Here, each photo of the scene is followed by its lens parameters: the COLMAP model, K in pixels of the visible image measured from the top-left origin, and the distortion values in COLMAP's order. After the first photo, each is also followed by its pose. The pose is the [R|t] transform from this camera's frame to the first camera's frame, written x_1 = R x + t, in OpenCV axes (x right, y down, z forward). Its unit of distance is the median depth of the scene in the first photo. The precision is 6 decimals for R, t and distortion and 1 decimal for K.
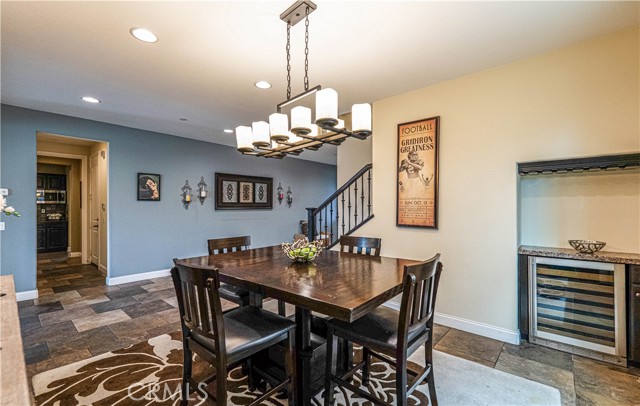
lens RADIAL K [[274.2, 0, 320.0], [0, 274.2, 203.0], [0, 0, 1]] dist [-0.000153, -0.010976]
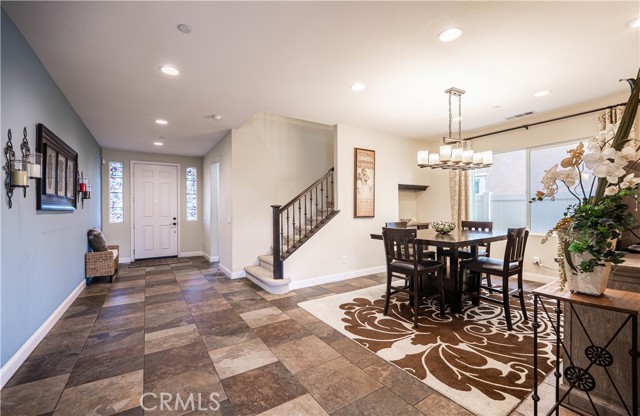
lens RADIAL K [[266.6, 0, 333.4], [0, 266.6, 208.1], [0, 0, 1]] dist [-0.013531, -0.000096]
pose [[0.273372, -0.013333, 0.961816, -1.434342], [-0.016068, 0.999701, 0.018425, 0.011296], [-0.961774, -0.020491, 0.273076, 0.934570]]
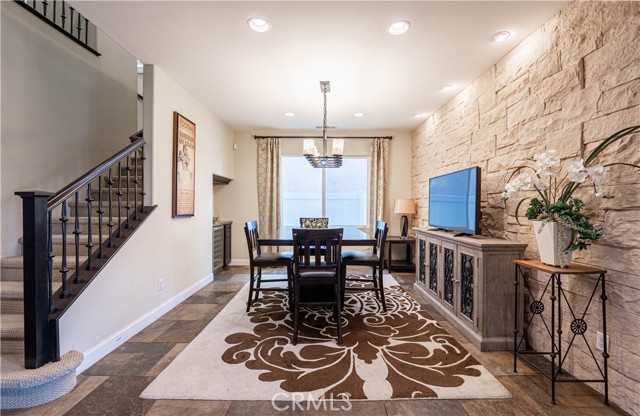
lens RADIAL K [[262.3, 0, 317.6], [0, 262.3, 205.2], [0, 0, 1]] dist [-0.009269, -0.000262]
pose [[-0.636925, -0.017038, 0.770738, -0.977913], [-0.038736, 0.999200, -0.009923, 0.040544], [-0.769952, -0.036176, -0.637075, 1.531683]]
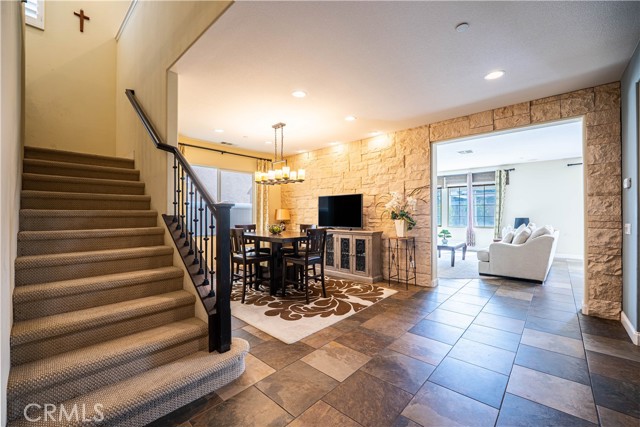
lens RADIAL K [[270.6, 0, 320.0], [0, 270.6, 213.5], [0, 0, 1]] dist [-0.000852, -0.000095]
pose [[-0.999243, -0.014358, 0.036156, -0.380229], [-0.015492, 0.999390, -0.031286, 0.072888], [-0.035684, -0.031822, -0.998856, 2.412523]]
